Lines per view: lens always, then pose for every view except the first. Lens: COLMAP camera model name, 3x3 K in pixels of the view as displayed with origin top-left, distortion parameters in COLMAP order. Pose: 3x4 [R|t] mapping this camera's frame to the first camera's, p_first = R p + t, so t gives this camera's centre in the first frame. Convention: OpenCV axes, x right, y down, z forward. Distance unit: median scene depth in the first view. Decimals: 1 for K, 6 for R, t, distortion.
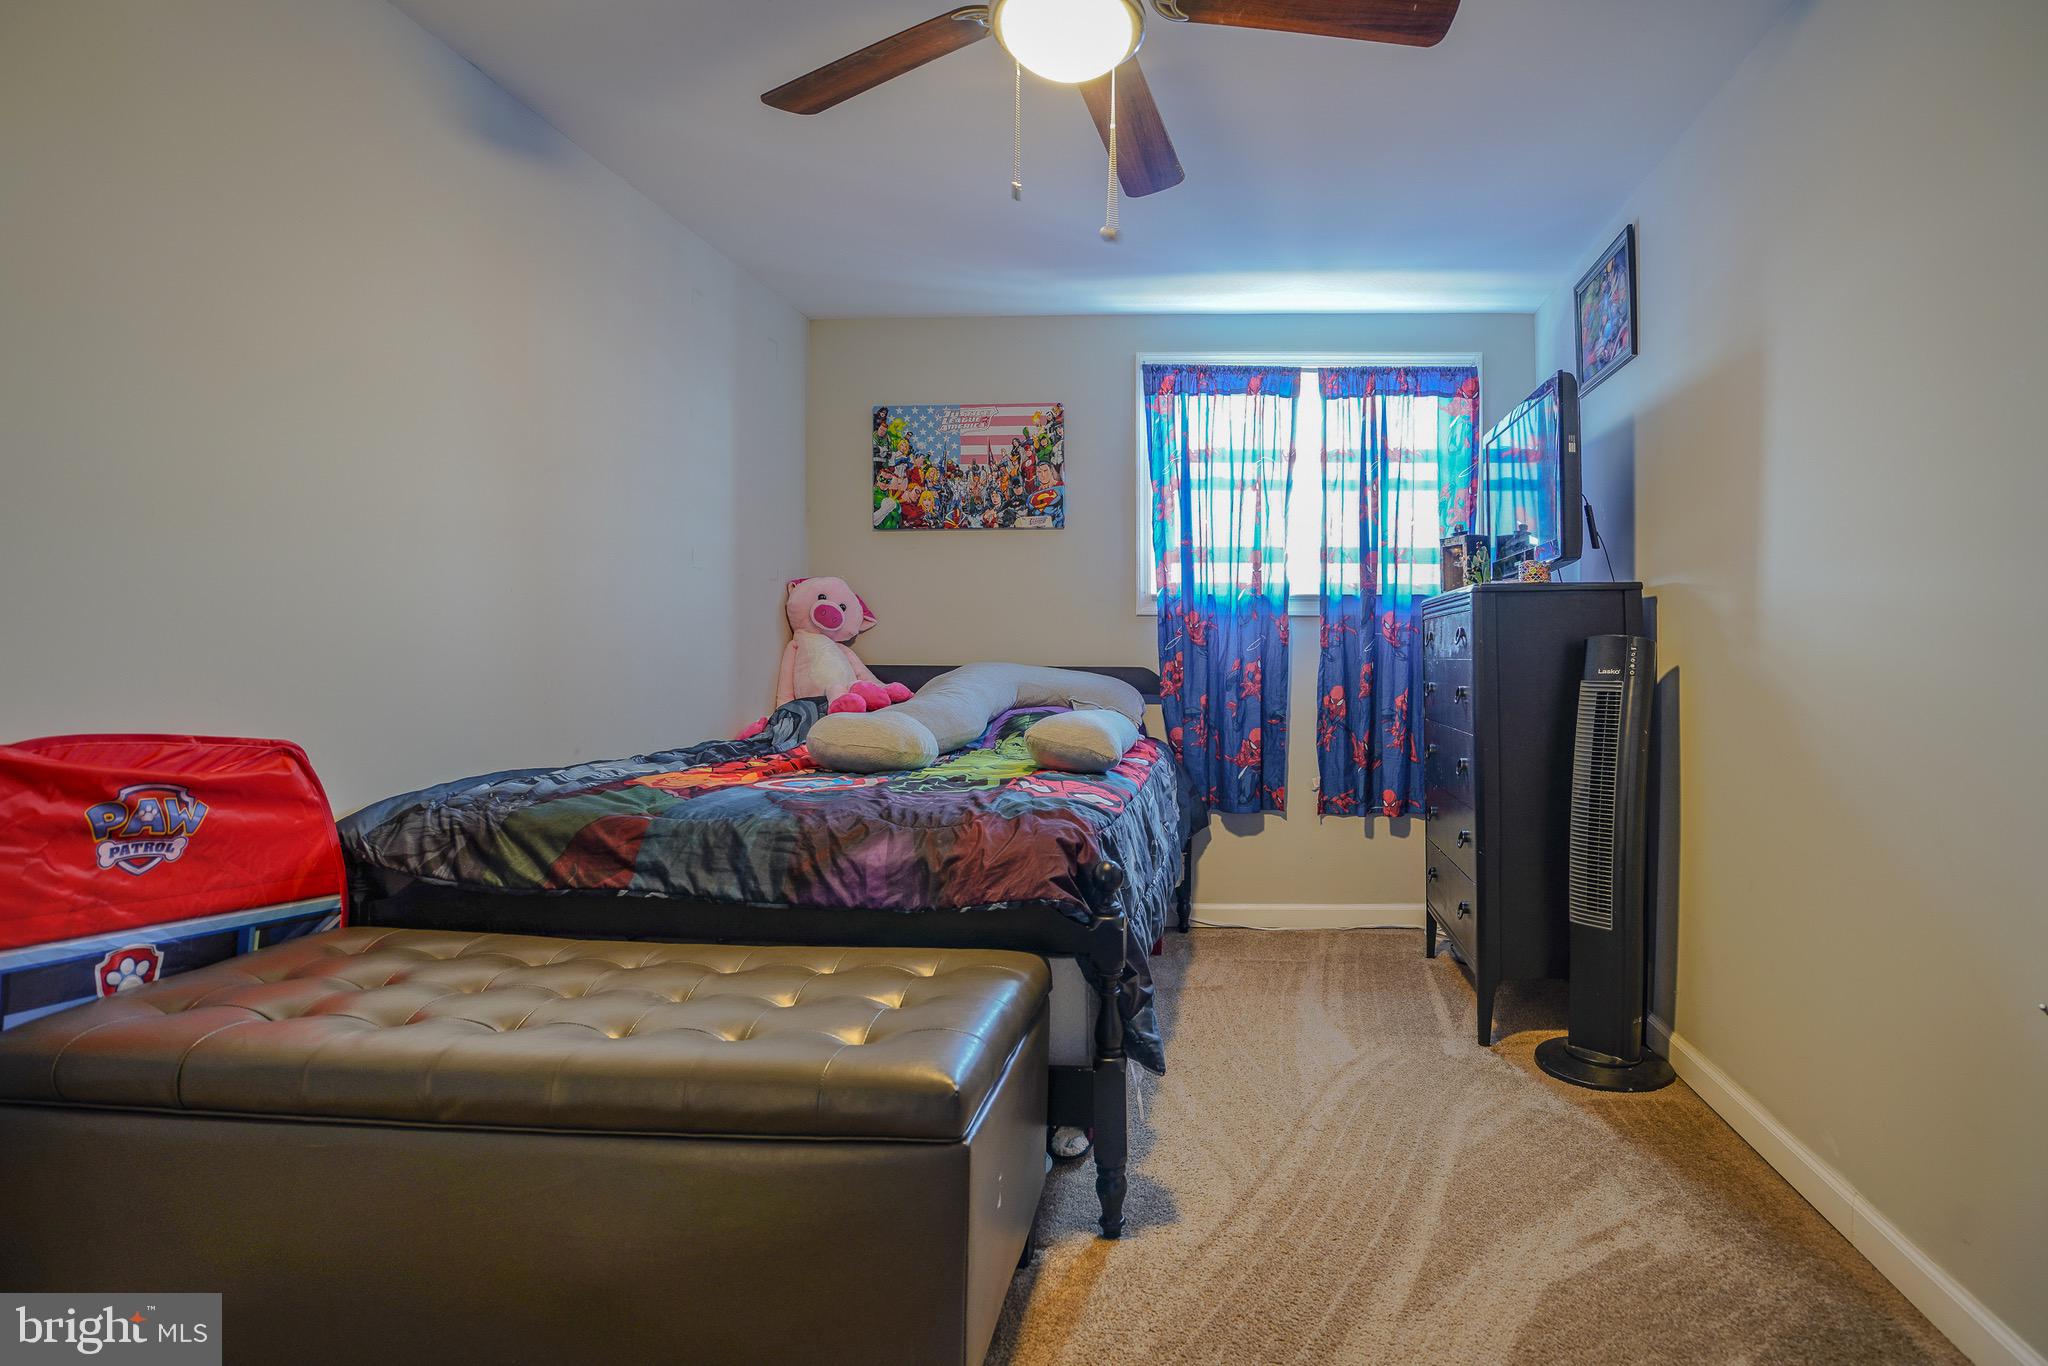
lens RADIAL K [[973.5, 0, 1151.4], [0, 973.5, 668.6], [0, 0, 1]] dist [-0.059934, 0.025244]
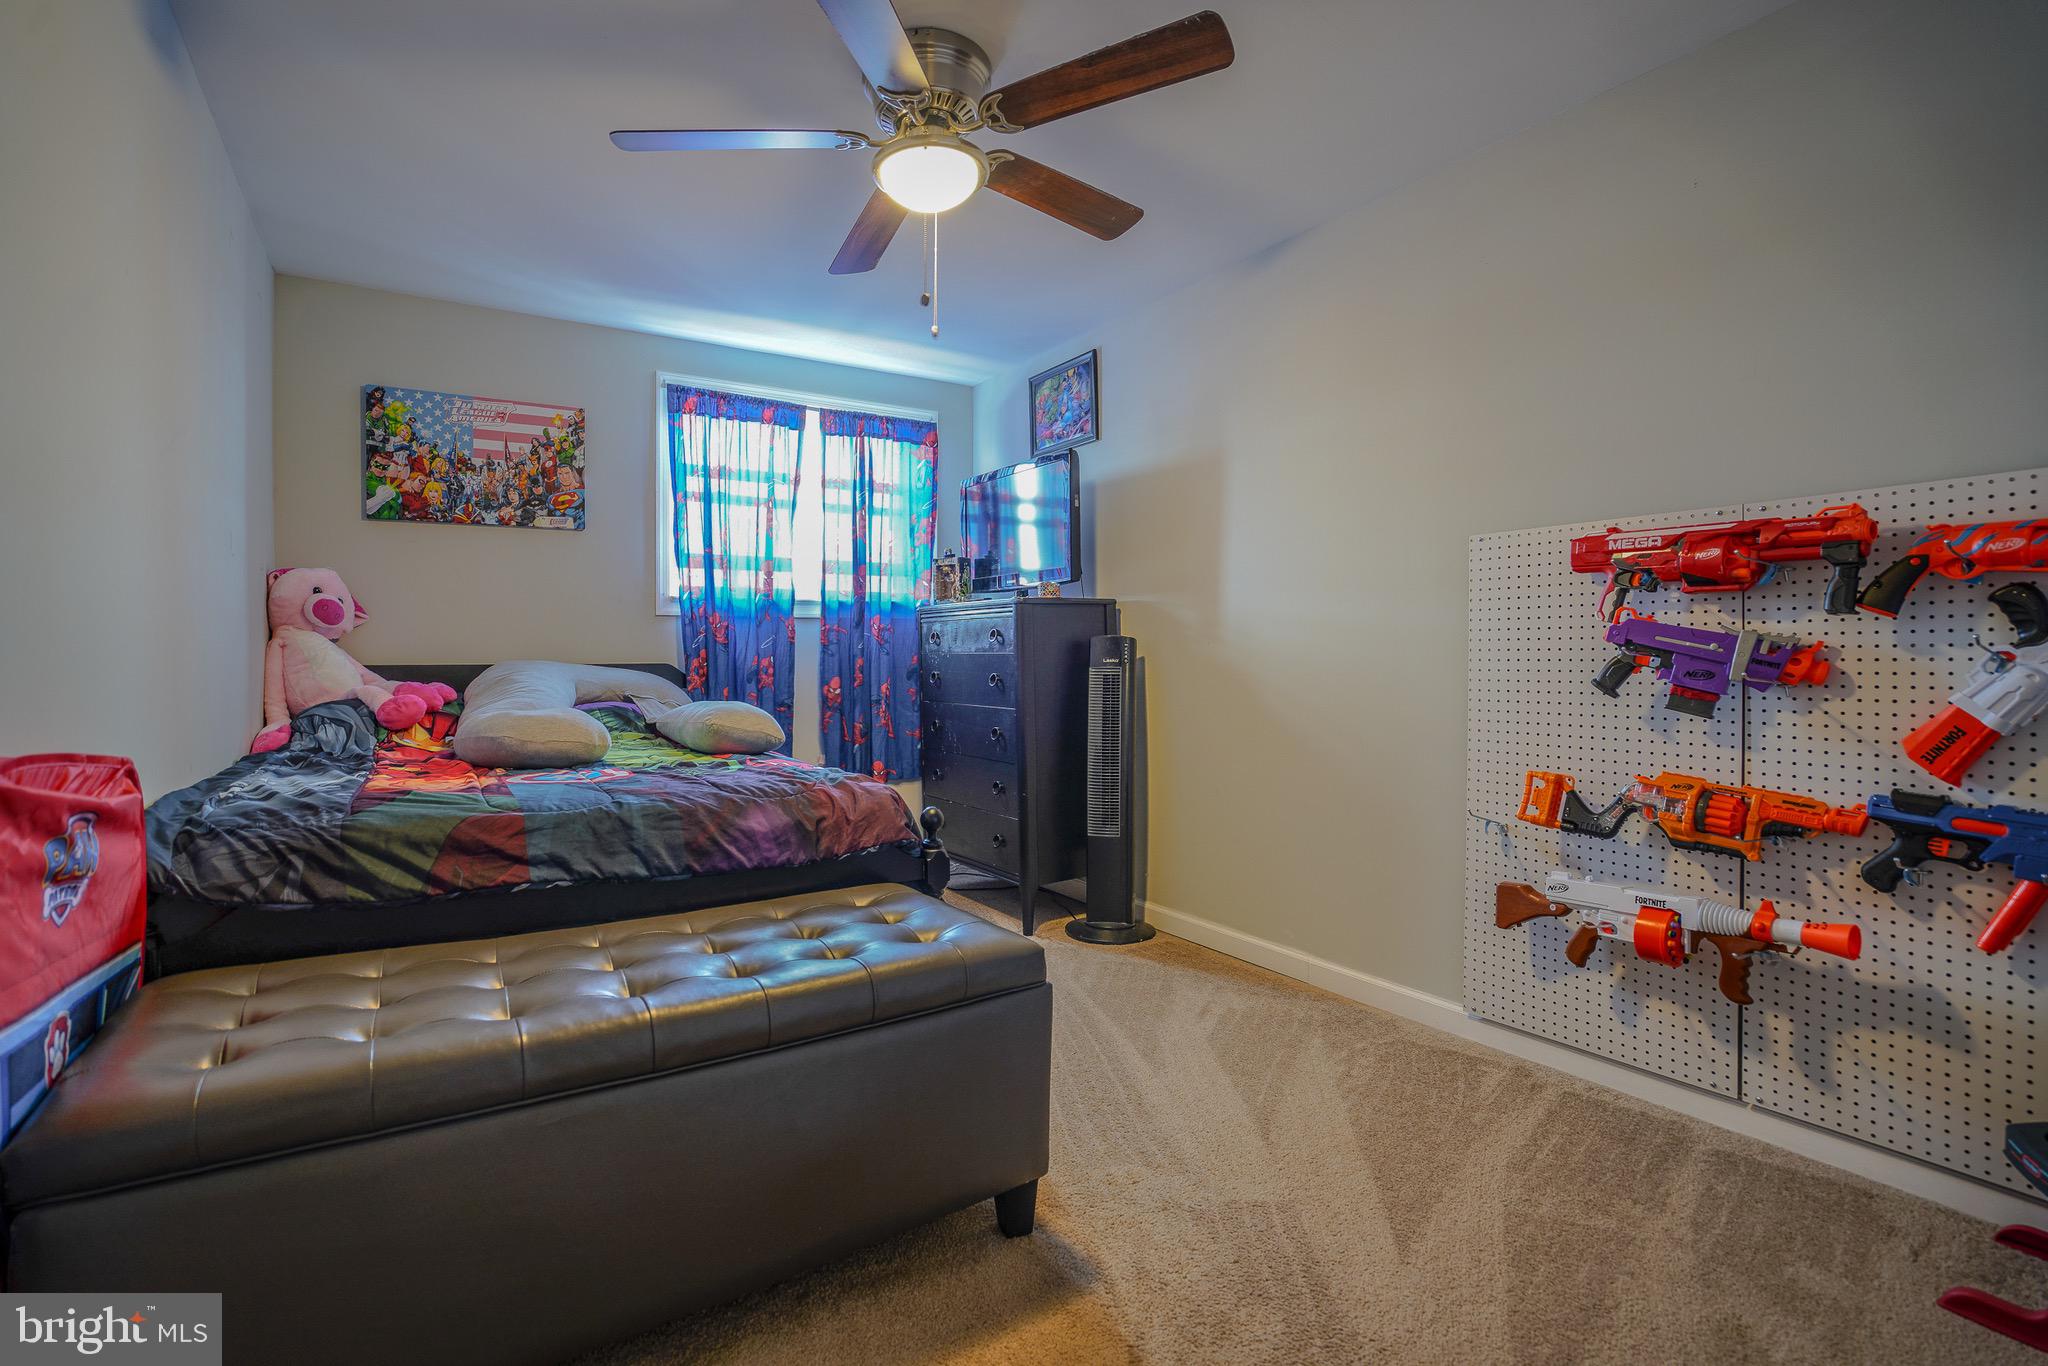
lens RADIAL K [[957.3, 0, 903.1], [0, 957.3, 667.6], [0, 0, 1]] dist [-0.044466, 0.024539]
pose [[0.844565, -0.015604, 0.535226, -0.369962], [0.013871, 0.999877, 0.007263, -0.001074], [-0.535273, 0.001290, 0.844678, -0.038434]]
